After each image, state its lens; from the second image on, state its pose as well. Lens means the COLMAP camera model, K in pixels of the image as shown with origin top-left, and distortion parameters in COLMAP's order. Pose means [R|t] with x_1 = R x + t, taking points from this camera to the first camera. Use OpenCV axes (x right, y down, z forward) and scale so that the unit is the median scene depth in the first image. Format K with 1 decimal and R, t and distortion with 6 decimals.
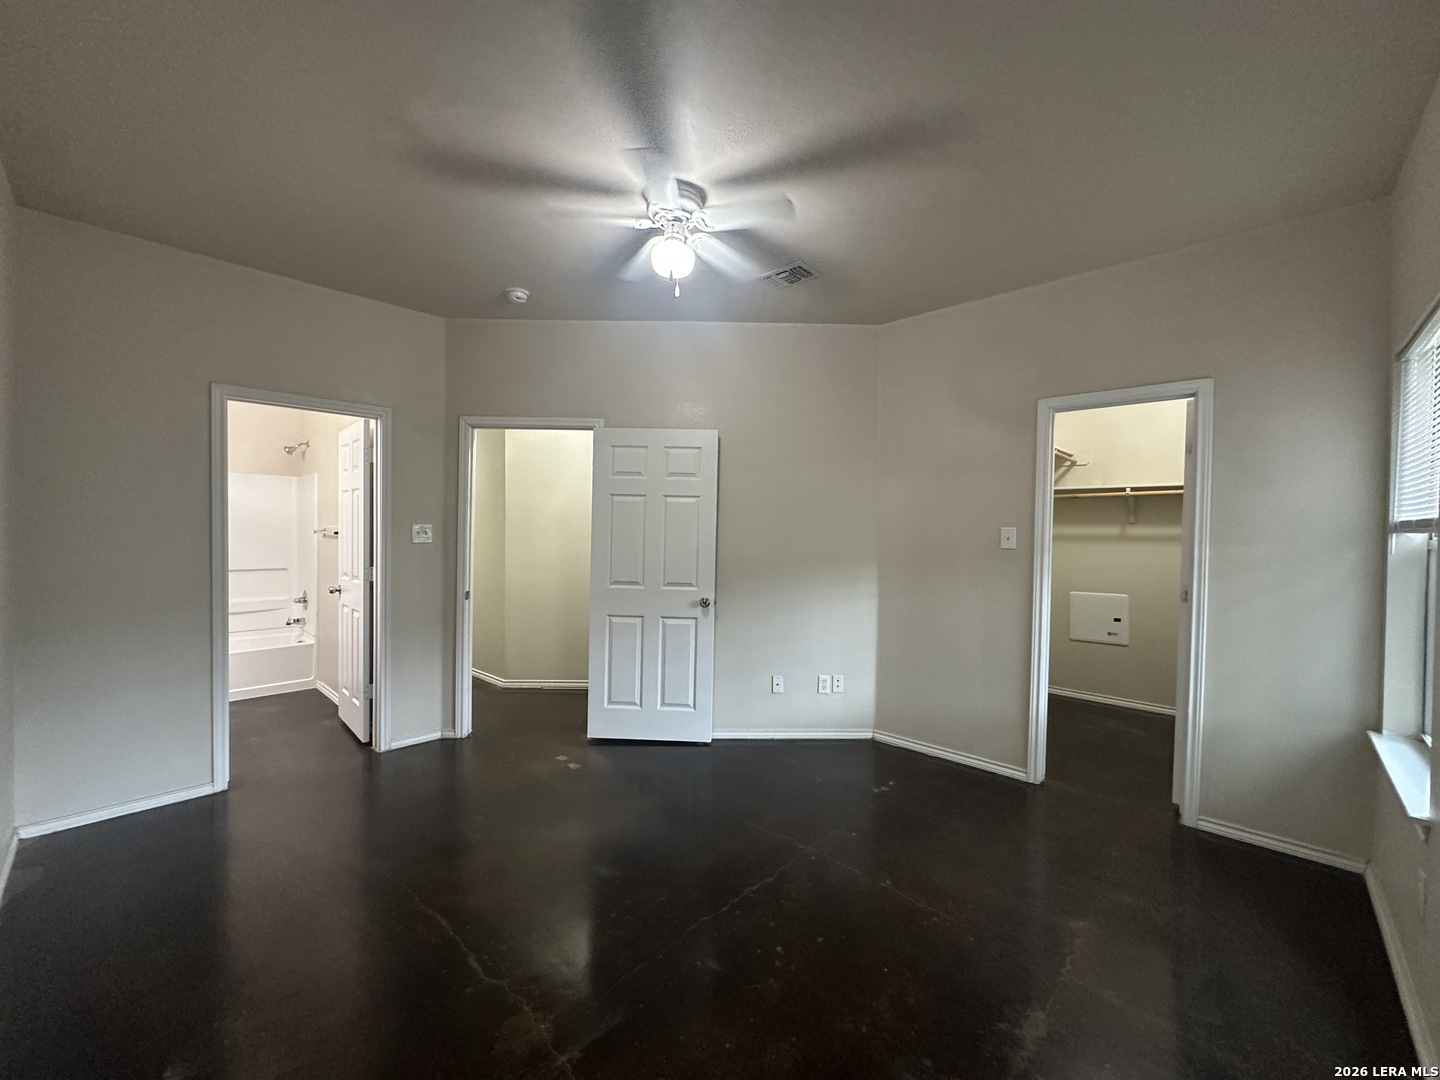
lens RADIAL K [[571.4, 0, 720.0], [0, 571.4, 540.0], [0, 0, 1]] dist [0.001811, 0.000175]
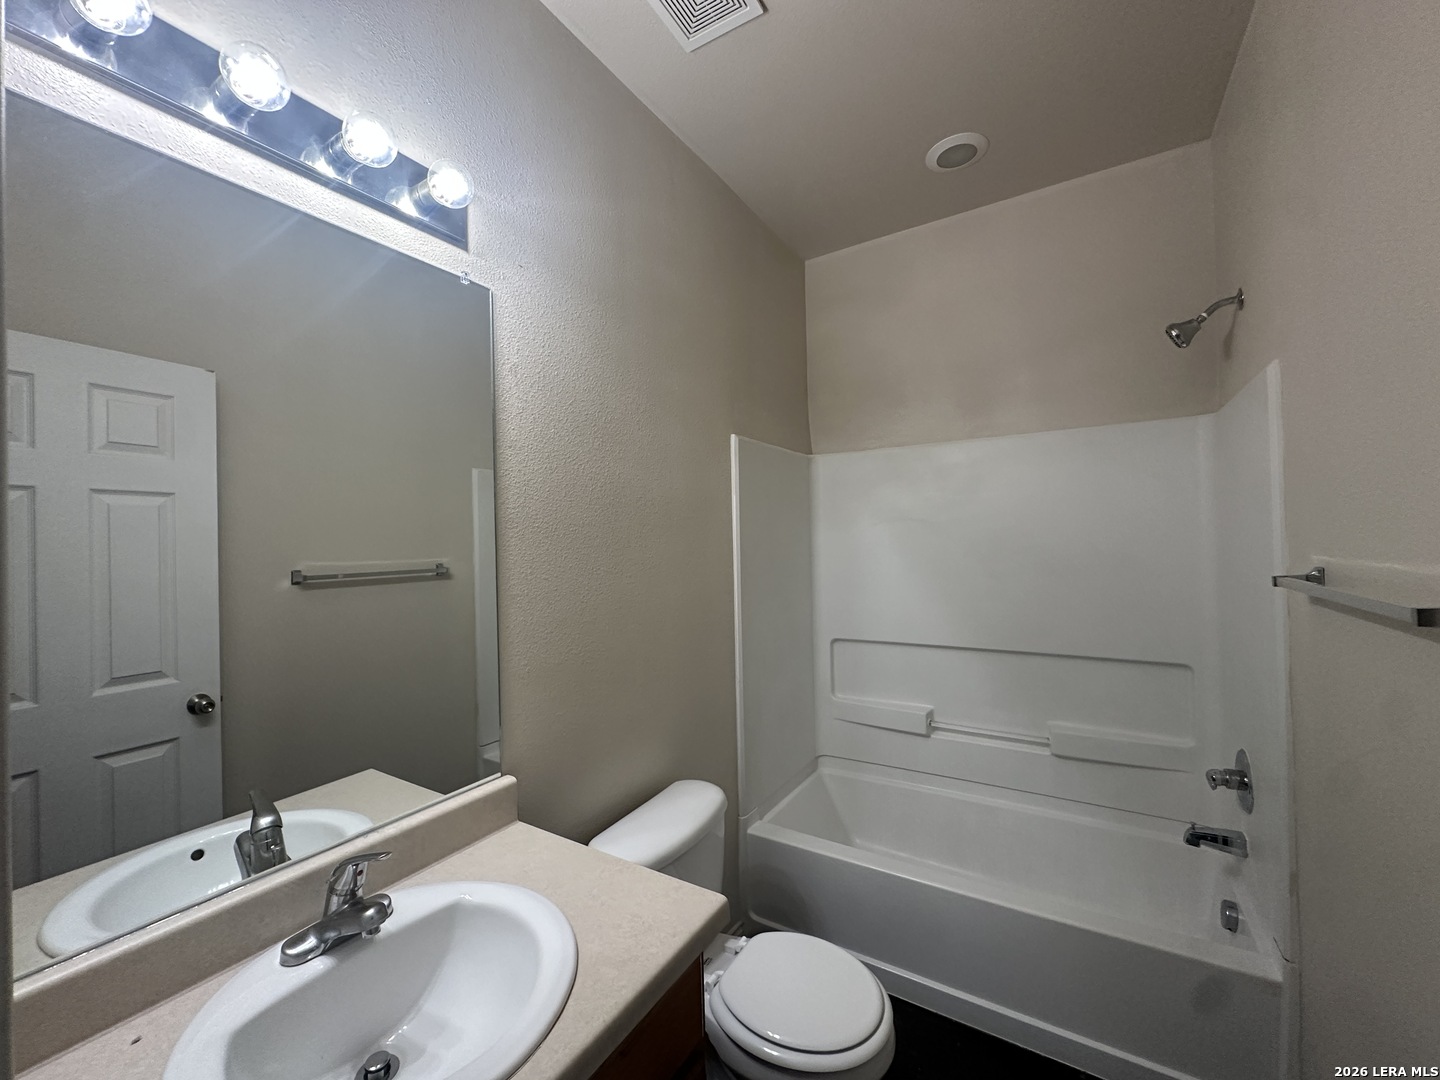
lens RADIAL K [[571.4, 0, 720.0], [0, 571.4, 540.0], [0, 0, 1]] dist [0.001811, 0.000175]
pose [[0.193428, -0.025737, -0.980777, -0.463582], [0.003747, 0.999668, -0.025494, -0.024450], [0.981107, 0.001257, 0.193460, 0.649209]]
